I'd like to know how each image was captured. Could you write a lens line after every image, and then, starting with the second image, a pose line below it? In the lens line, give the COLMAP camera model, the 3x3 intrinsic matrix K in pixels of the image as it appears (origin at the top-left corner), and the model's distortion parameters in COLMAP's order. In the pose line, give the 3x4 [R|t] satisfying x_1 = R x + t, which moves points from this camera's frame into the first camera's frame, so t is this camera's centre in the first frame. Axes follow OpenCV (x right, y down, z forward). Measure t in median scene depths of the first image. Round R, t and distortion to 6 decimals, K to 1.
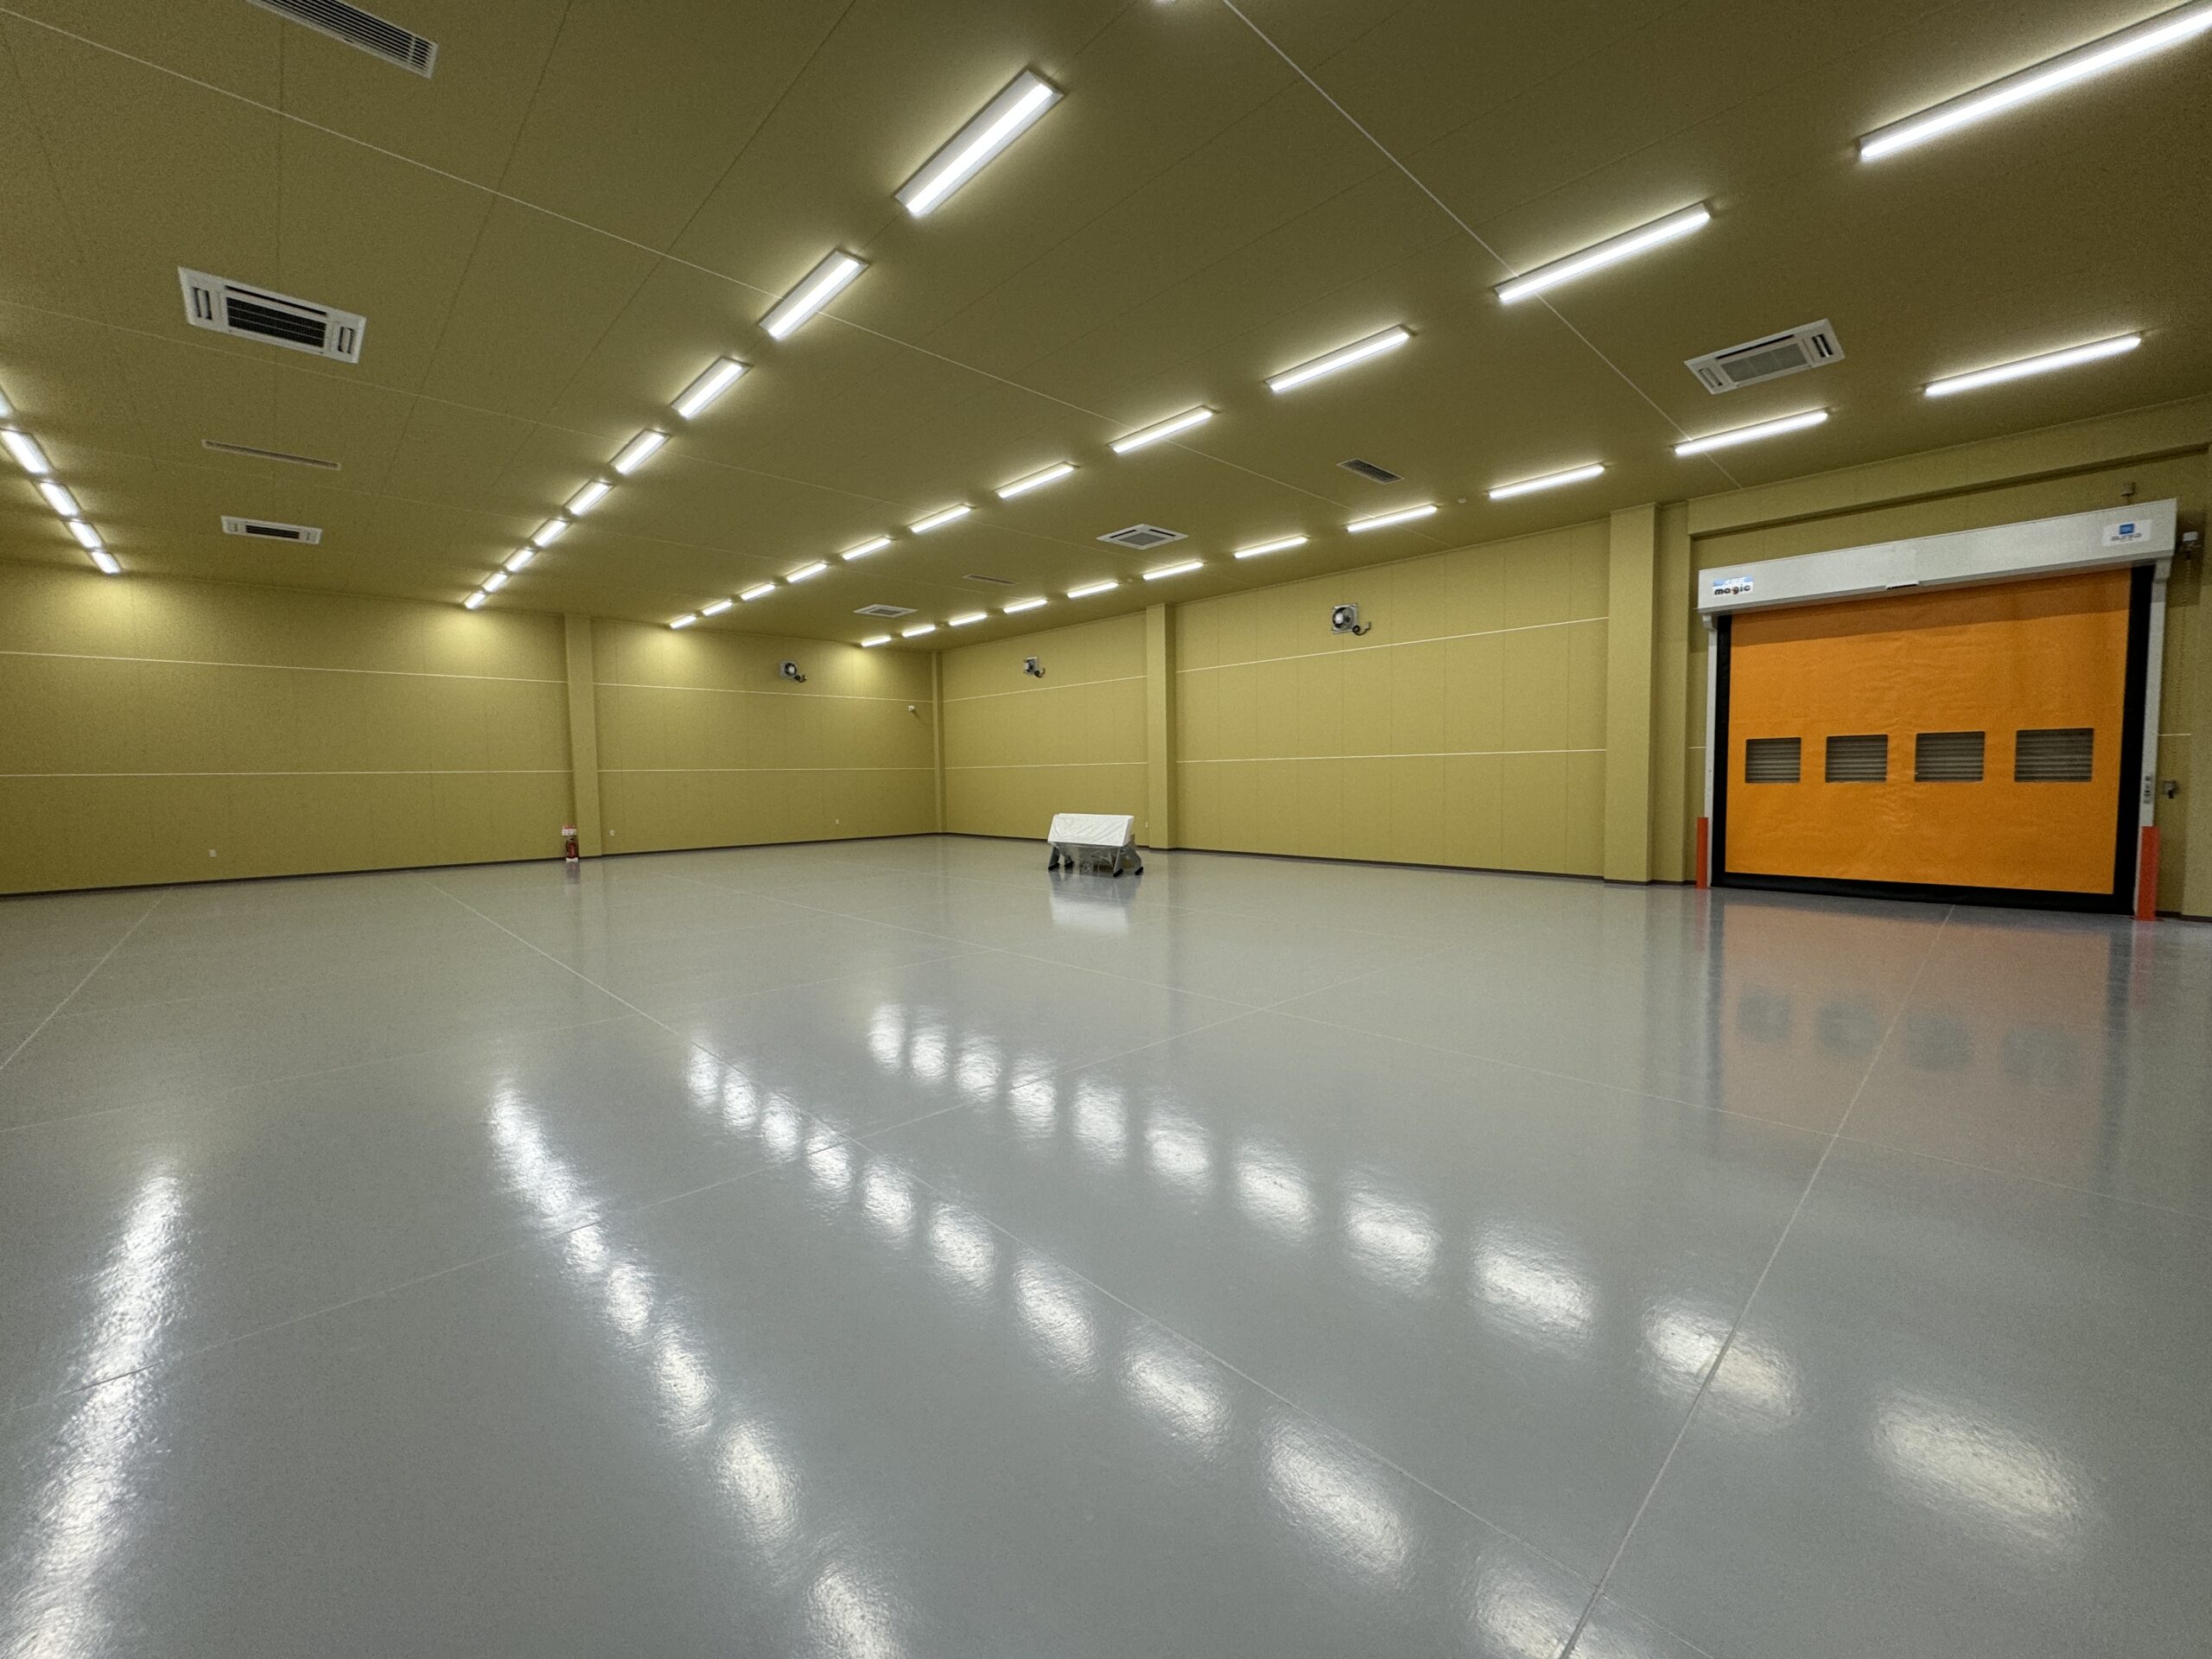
lens RADIAL K [[880.9, 0, 1103.6], [0, 880.9, 826.7], [0, 0, 1]] dist [0.000932, 0.000061]
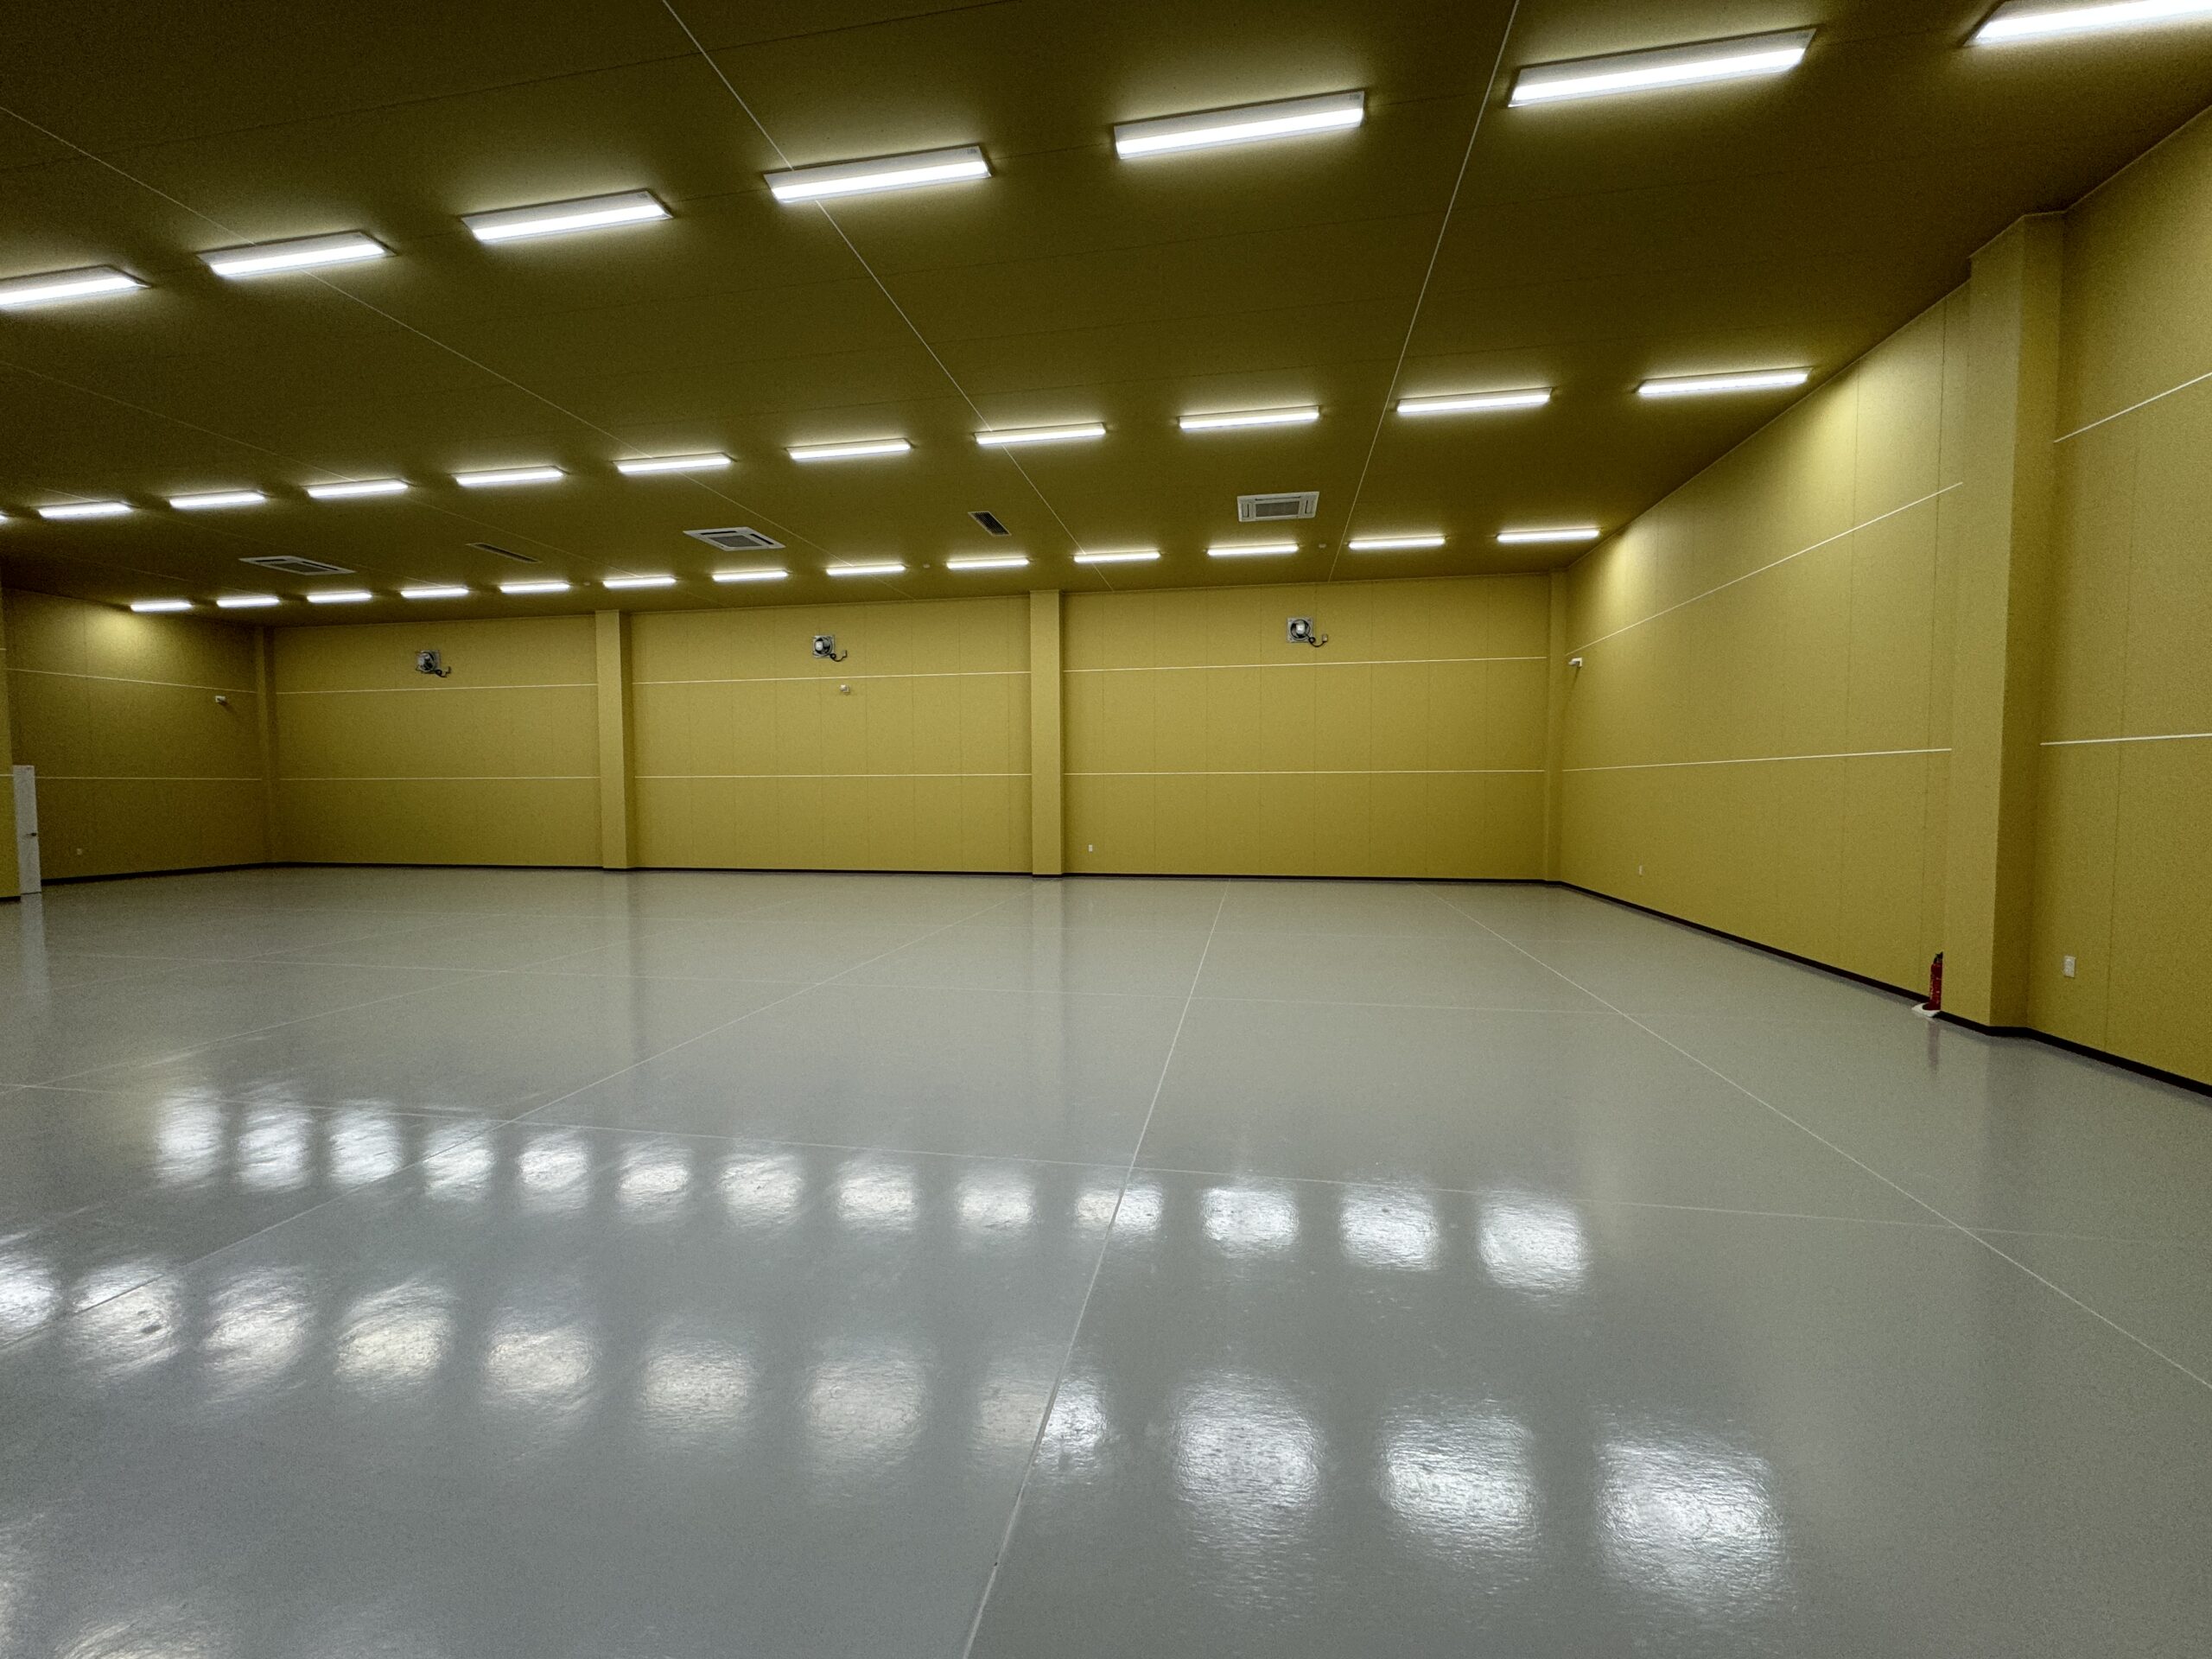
lens RADIAL K [[863.8, 0, 1102.4], [0, 863.8, 831.9], [0, 0, 1]] dist [-0.000989, -0.000089]
pose [[0.810292, -0.019368, 0.585706, -1.041829], [0.027331, 0.999615, -0.004755, 0.076654], [-0.585388, 0.019861, 0.810510, -1.004695]]
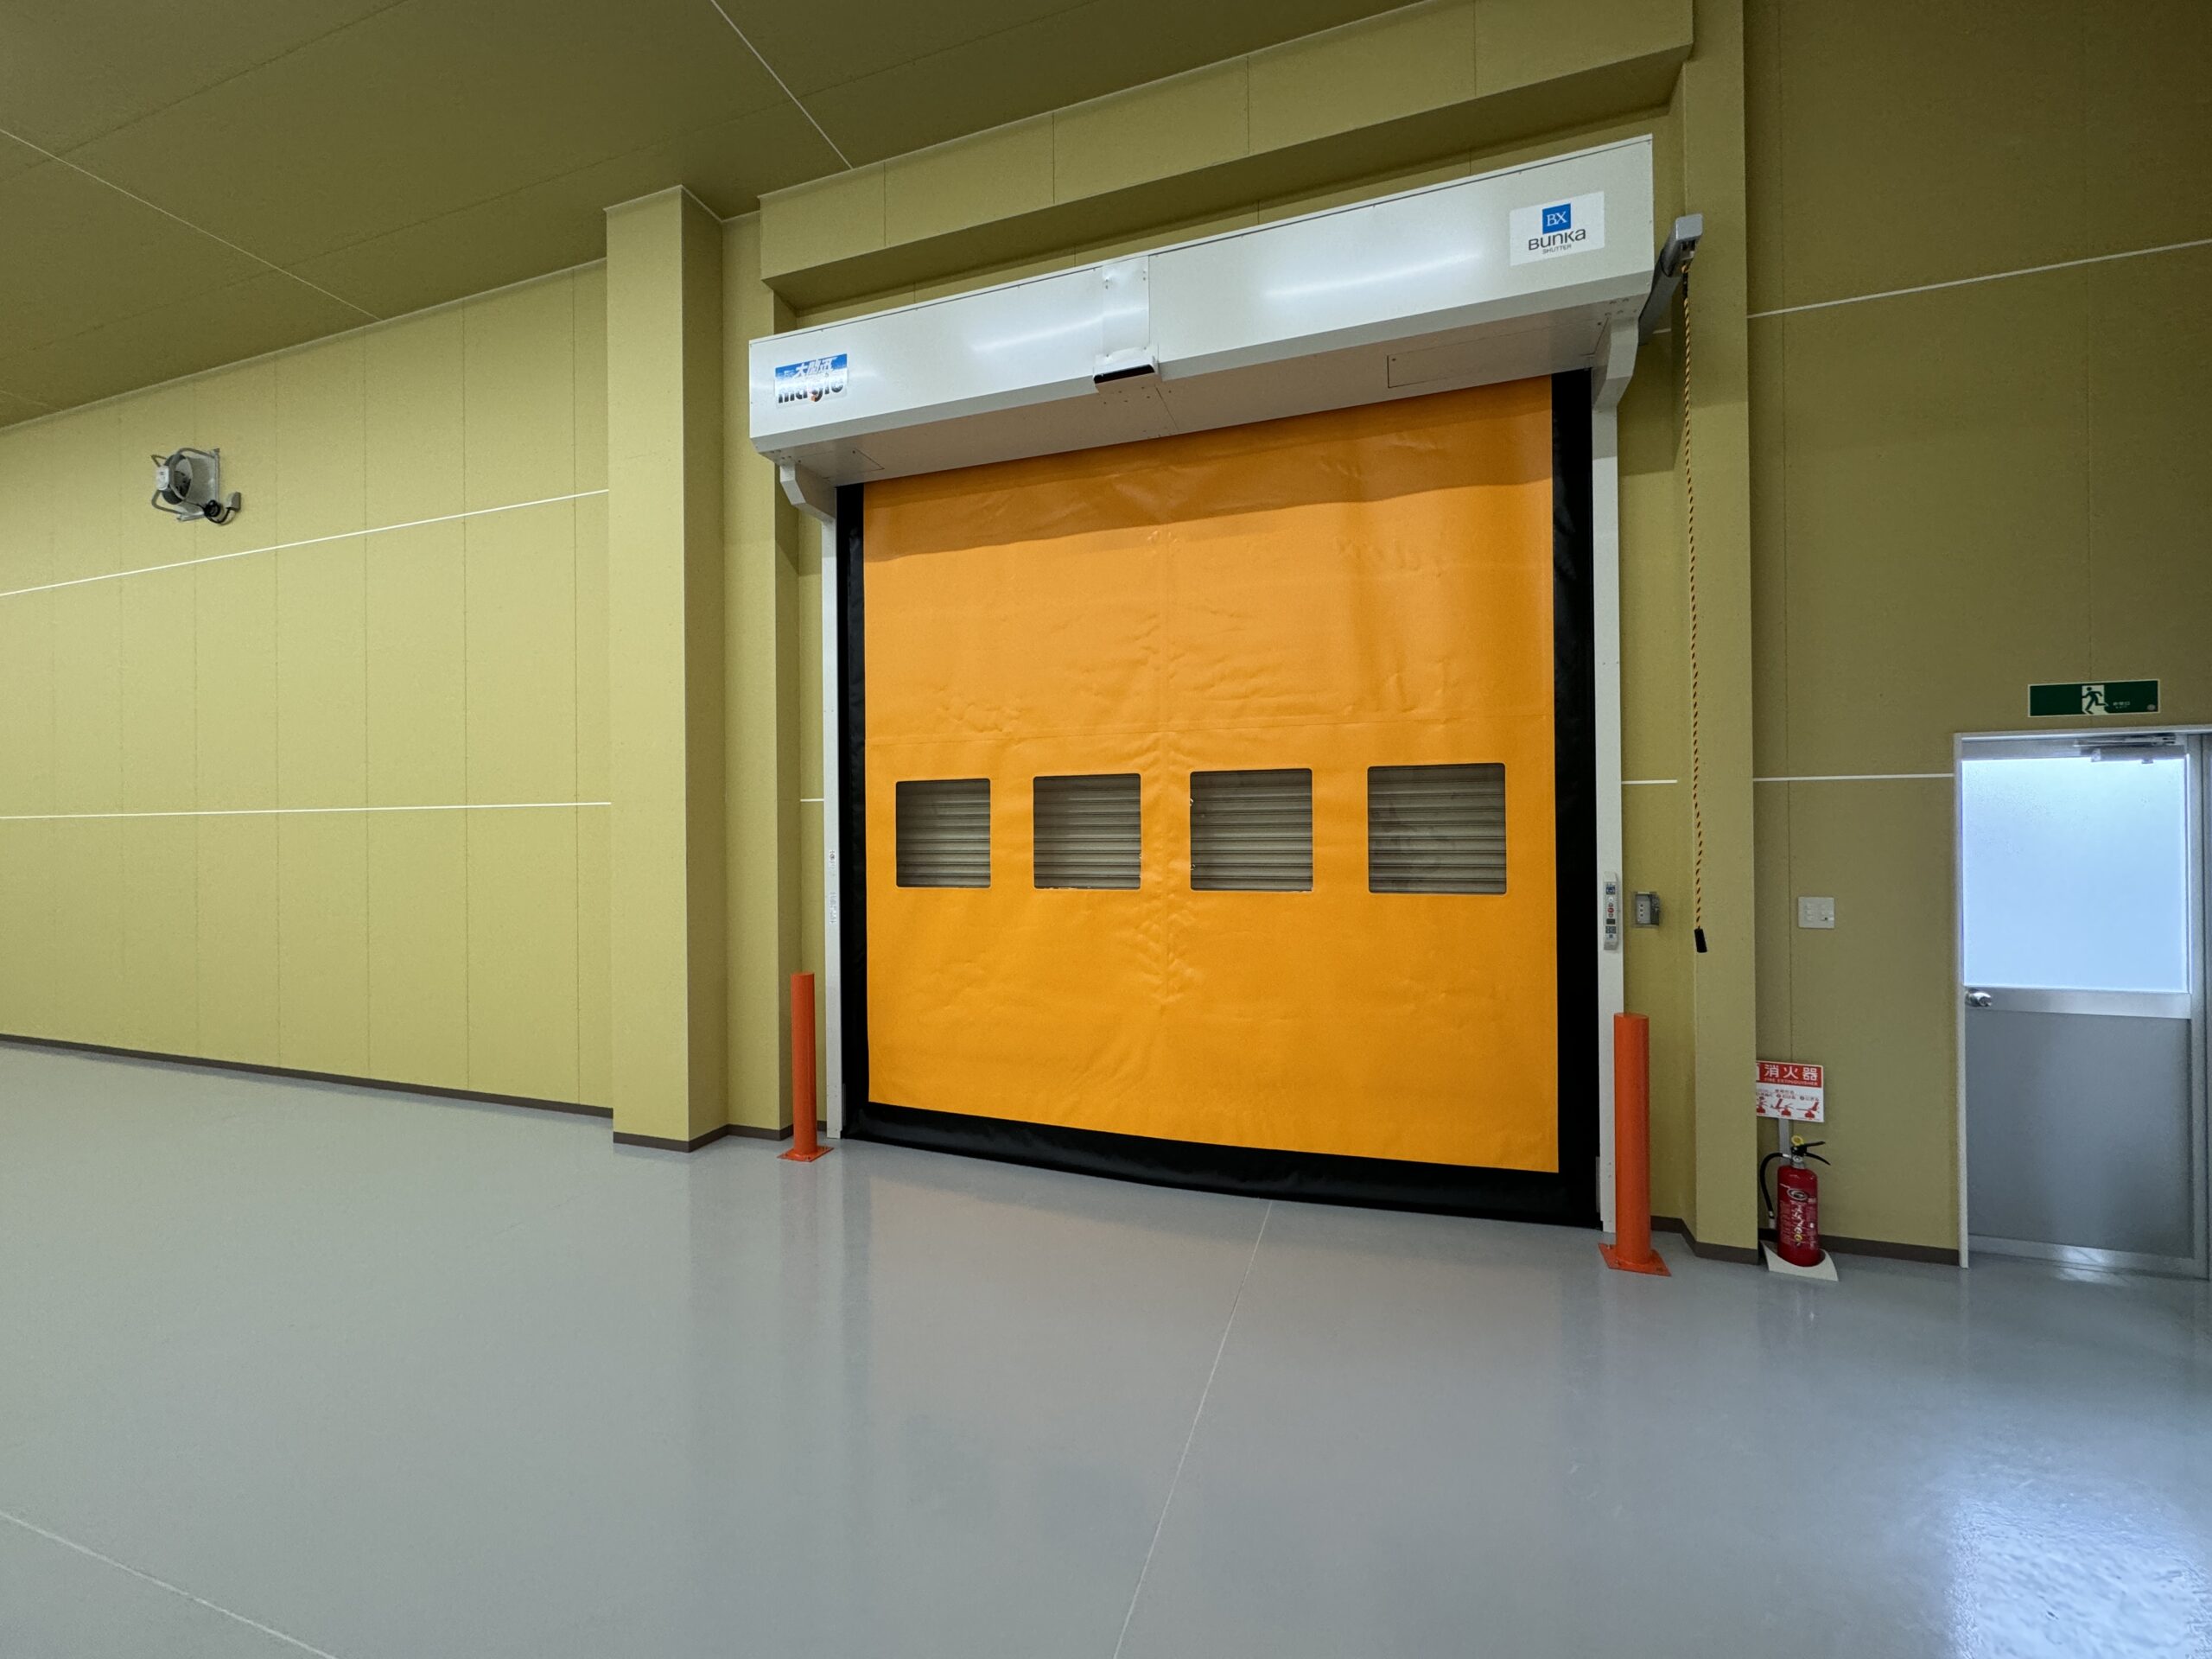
lens RADIAL K [[880.9, 0, 1103.6], [0, 880.9, 826.7], [0, 0, 1]] dist [0.000932, 0.000061]
pose [[0.882546, 0.010152, 0.470117, 0.621637], [0.023330, 0.997590, -0.065340, -0.048620], [-0.469647, 0.068634, 0.880182, 0.591302]]
